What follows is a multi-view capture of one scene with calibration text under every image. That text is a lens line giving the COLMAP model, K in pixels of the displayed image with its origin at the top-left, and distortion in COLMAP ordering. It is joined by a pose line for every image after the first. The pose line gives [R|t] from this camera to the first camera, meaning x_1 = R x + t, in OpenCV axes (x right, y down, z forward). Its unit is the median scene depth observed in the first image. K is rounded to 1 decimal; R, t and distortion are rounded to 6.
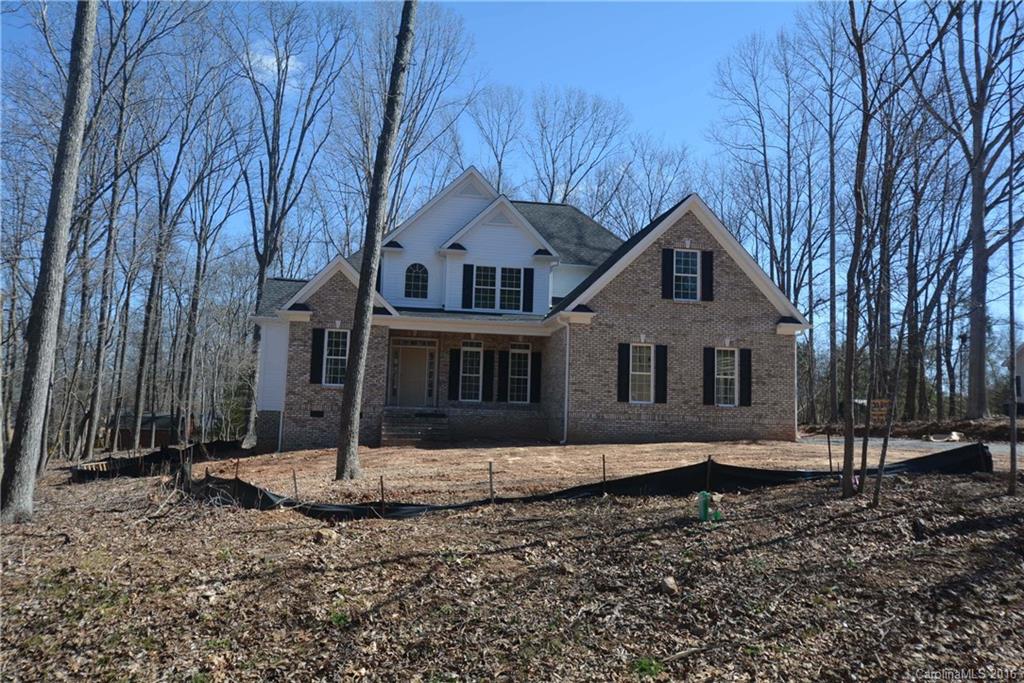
lens RADIAL K [[815.1, 0, 511.8], [0, 815.1, 316.3], [0, 0, 1]] dist [0.038357, 0.001591]
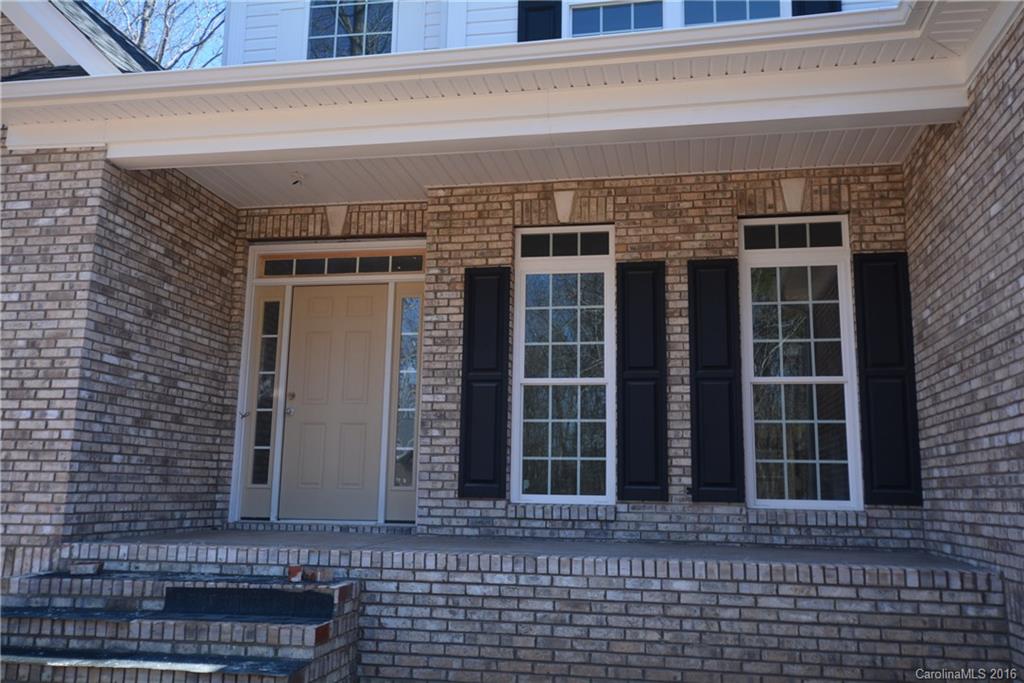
lens RADIAL K [[865.6, 0, 512.0], [0, 865.6, 341.5], [0, 0, 1]] dist [-0.000266, -0.000127]
pose [[0.945883, -0.069276, -0.317027, 0.010493], [0.053143, 0.996827, -0.059266, 0.074178], [0.320126, 0.039211, 0.946563, 0.773814]]
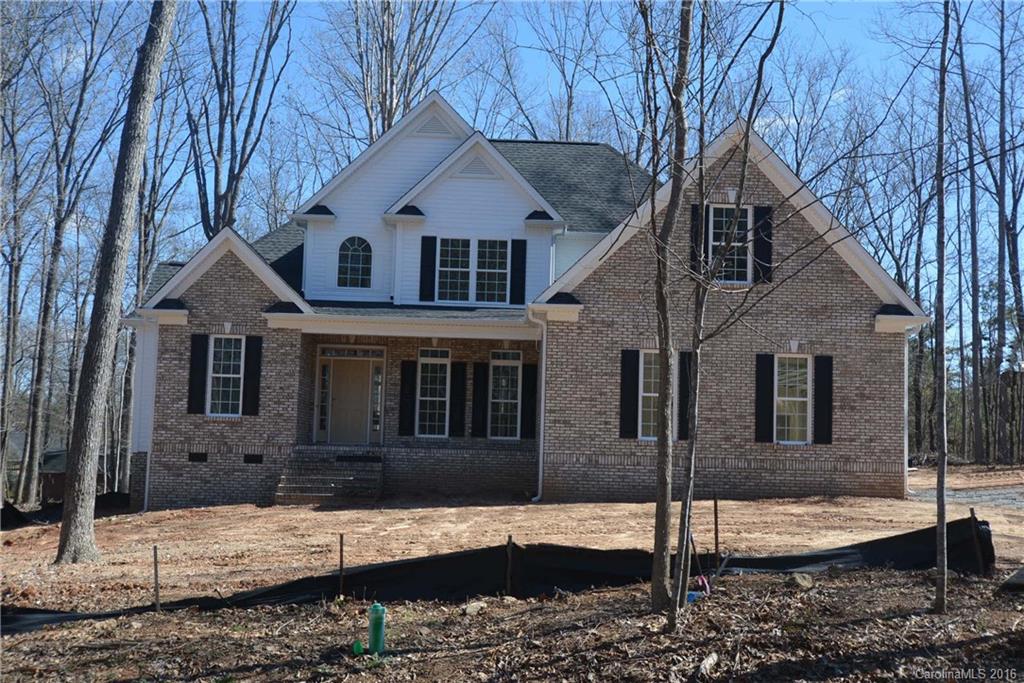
lens RADIAL K [[1153.4, 0, 512.0], [0, 1153.4, 341.5], [0, 0, 1]] dist [0.054123, -0.017663]
pose [[0.992255, -0.014596, -0.123355, 0.134585], [0.017978, 0.999491, 0.026347, -0.000130], [0.122907, -0.028360, 0.992013, 0.051783]]
